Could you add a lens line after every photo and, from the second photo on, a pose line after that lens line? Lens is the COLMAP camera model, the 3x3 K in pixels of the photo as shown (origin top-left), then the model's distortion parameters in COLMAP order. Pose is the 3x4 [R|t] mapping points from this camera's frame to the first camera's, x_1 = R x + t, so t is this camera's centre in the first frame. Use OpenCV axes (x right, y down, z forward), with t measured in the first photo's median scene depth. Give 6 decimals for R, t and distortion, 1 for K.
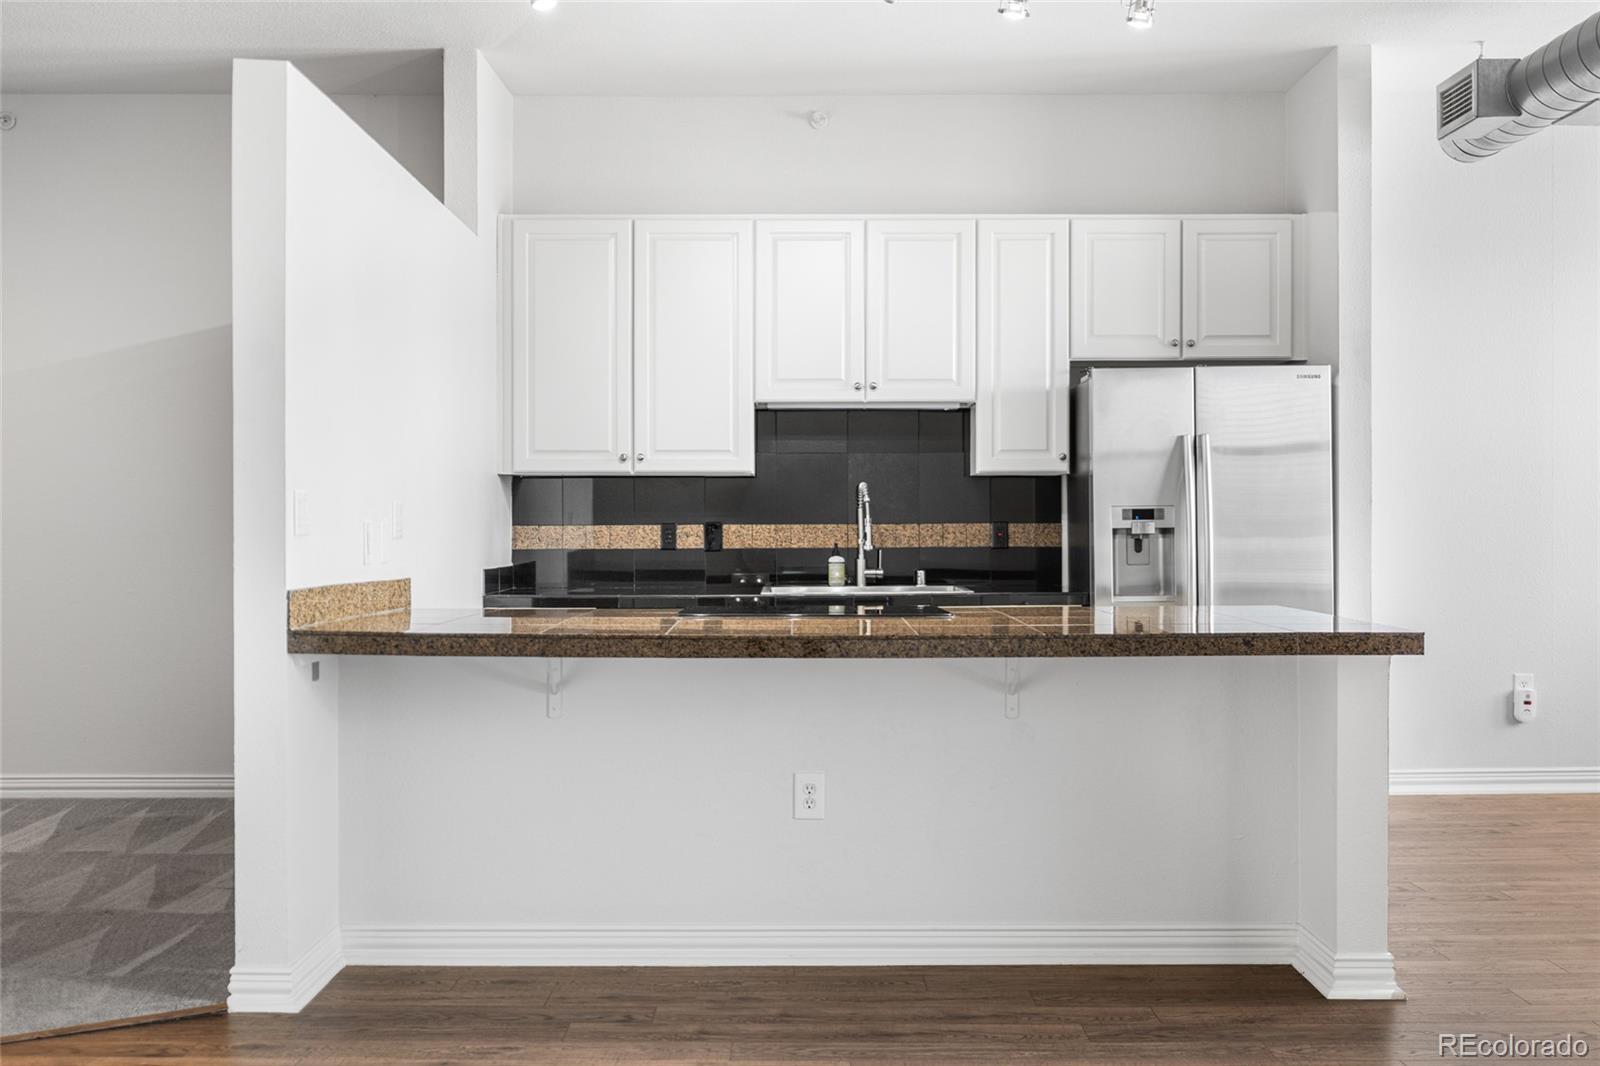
lens RADIAL K [[1630.0, 0, 802.4], [0, 1630.0, 522.5], [0, 0, 1]] dist [0.013128, 0.007101]
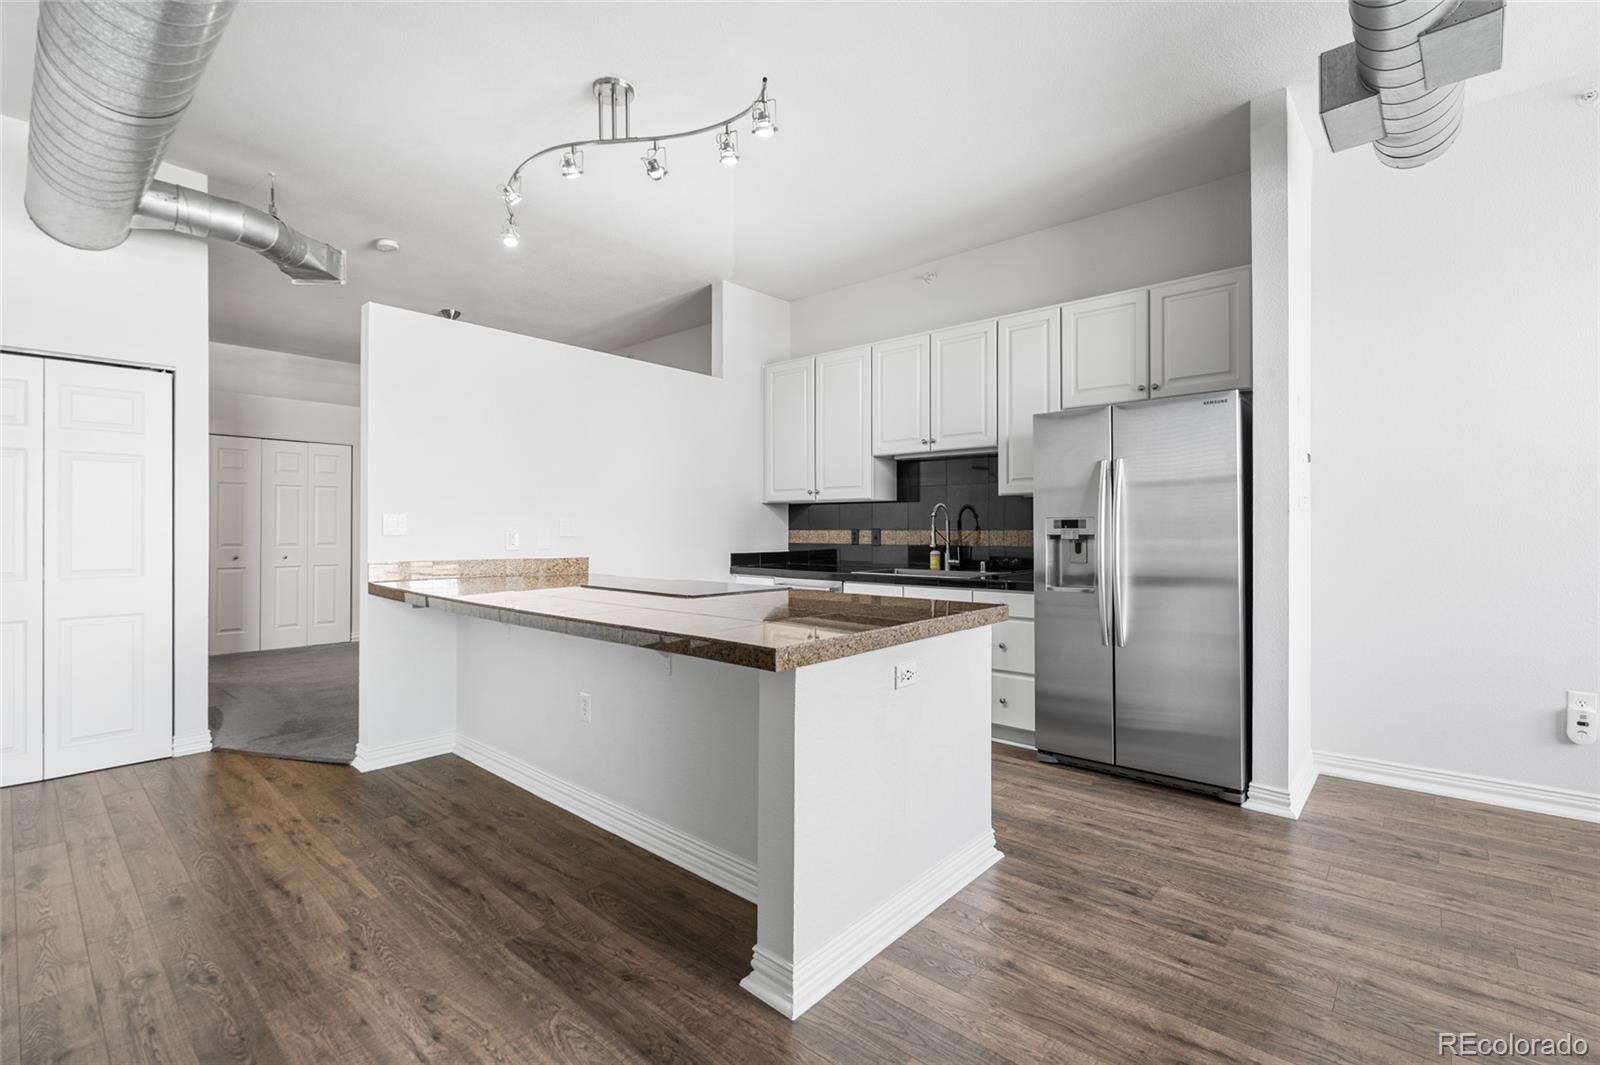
lens RADIAL K [[714.6, 0, 801.5], [0, 714.6, 526.1], [0, 0, 1]] dist [-0.002505, 0.000176]
pose [[0.745466, 0.001056, -0.666543, 0.425980], [-0.001714, 0.999998, -0.000333, -0.002756], [0.666542, 0.001391, 0.745466, 0.441024]]
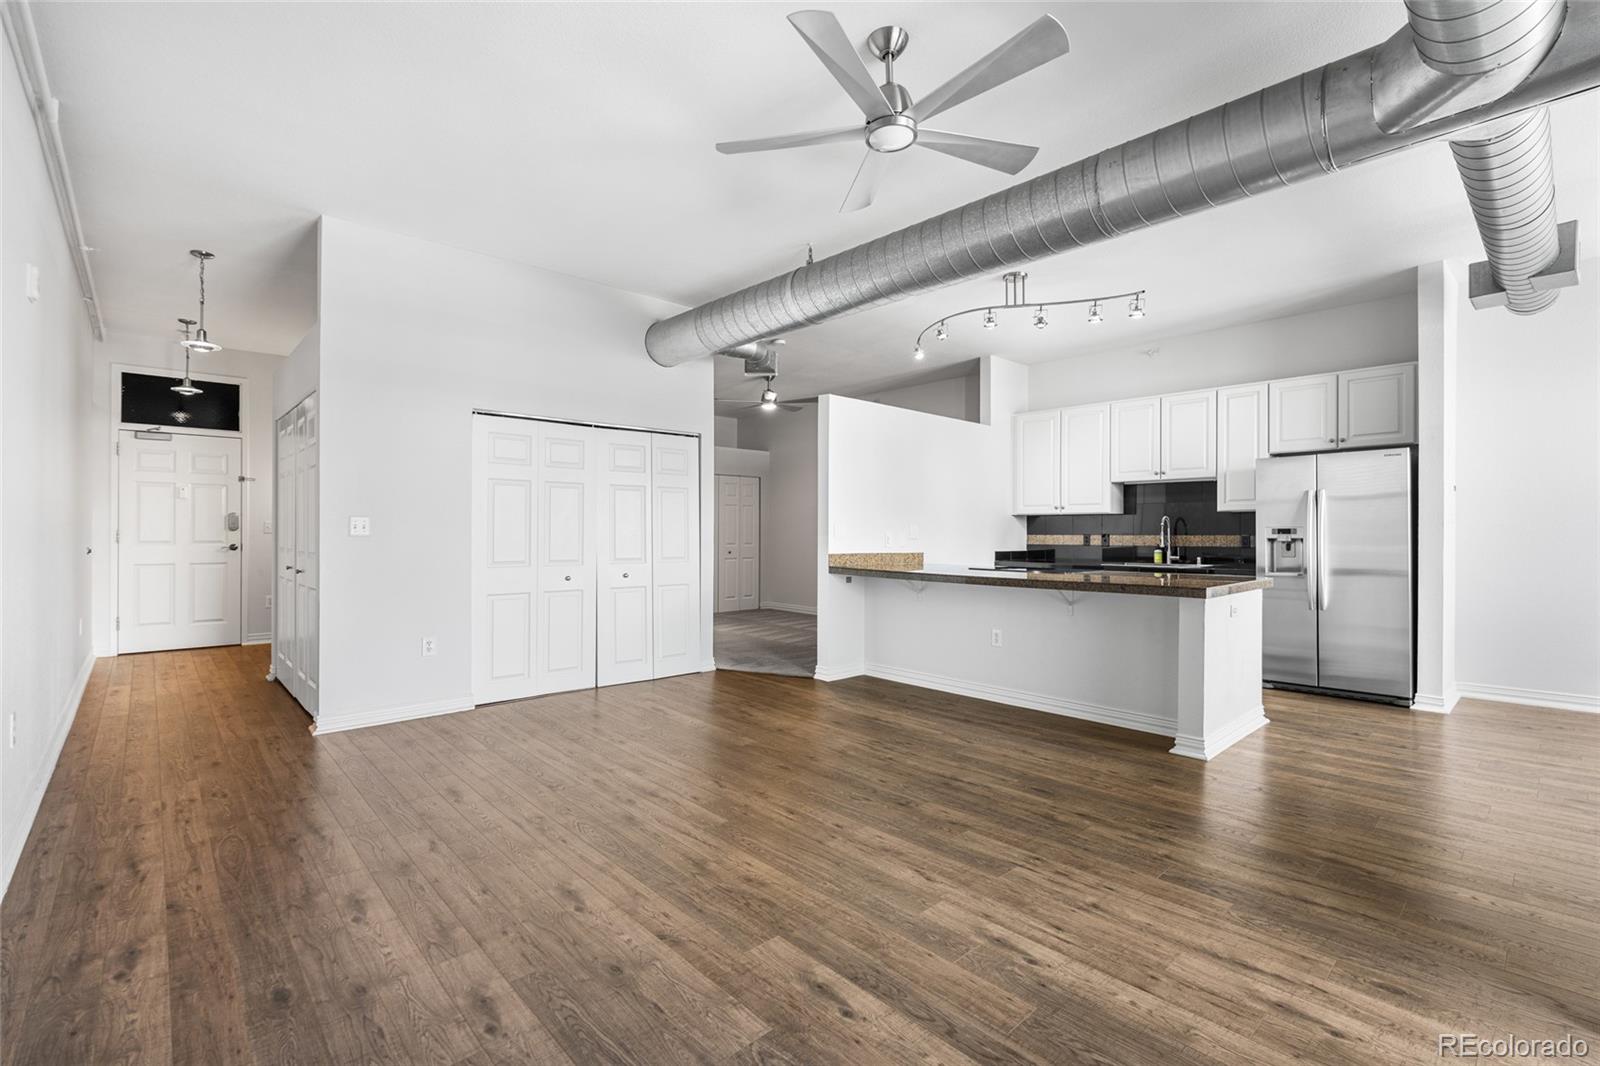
lens RADIAL K [[712.1, 0, 800.0], [0, 712.1, 533.0], [0, 0, 1]] dist [-0.001504, -0.000212]
pose [[0.674611, 0.004793, -0.738158, 0.448383], [-0.004093, 0.999988, 0.002752, -0.002923], [0.738162, 0.001165, 0.674622, -0.009592]]
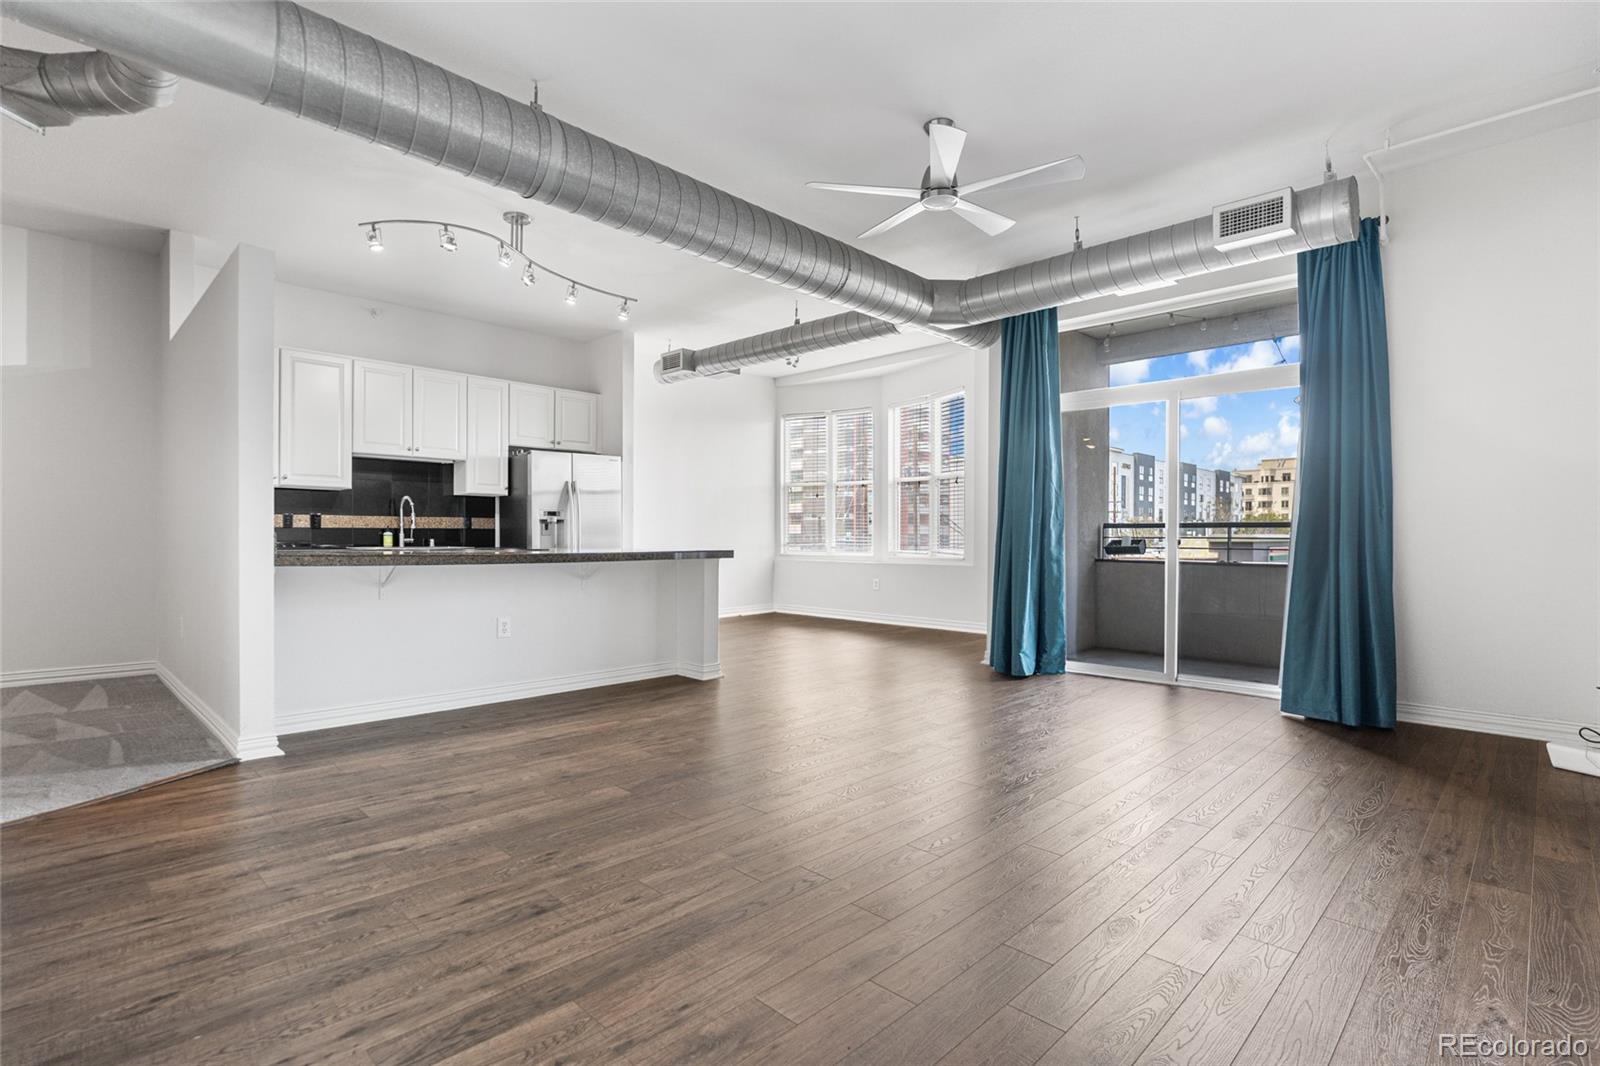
lens RADIAL K [[764.3, 0, 798.7], [0, 764.3, 542.3], [0, 0, 1]] dist [-0.000482, 0.000390]
pose [[0.703639, -0.001536, 0.710556, -0.325084], [-0.004083, 0.999972, 0.006204, 0.028135], [-0.710546, -0.007267, 0.703613, -0.030808]]
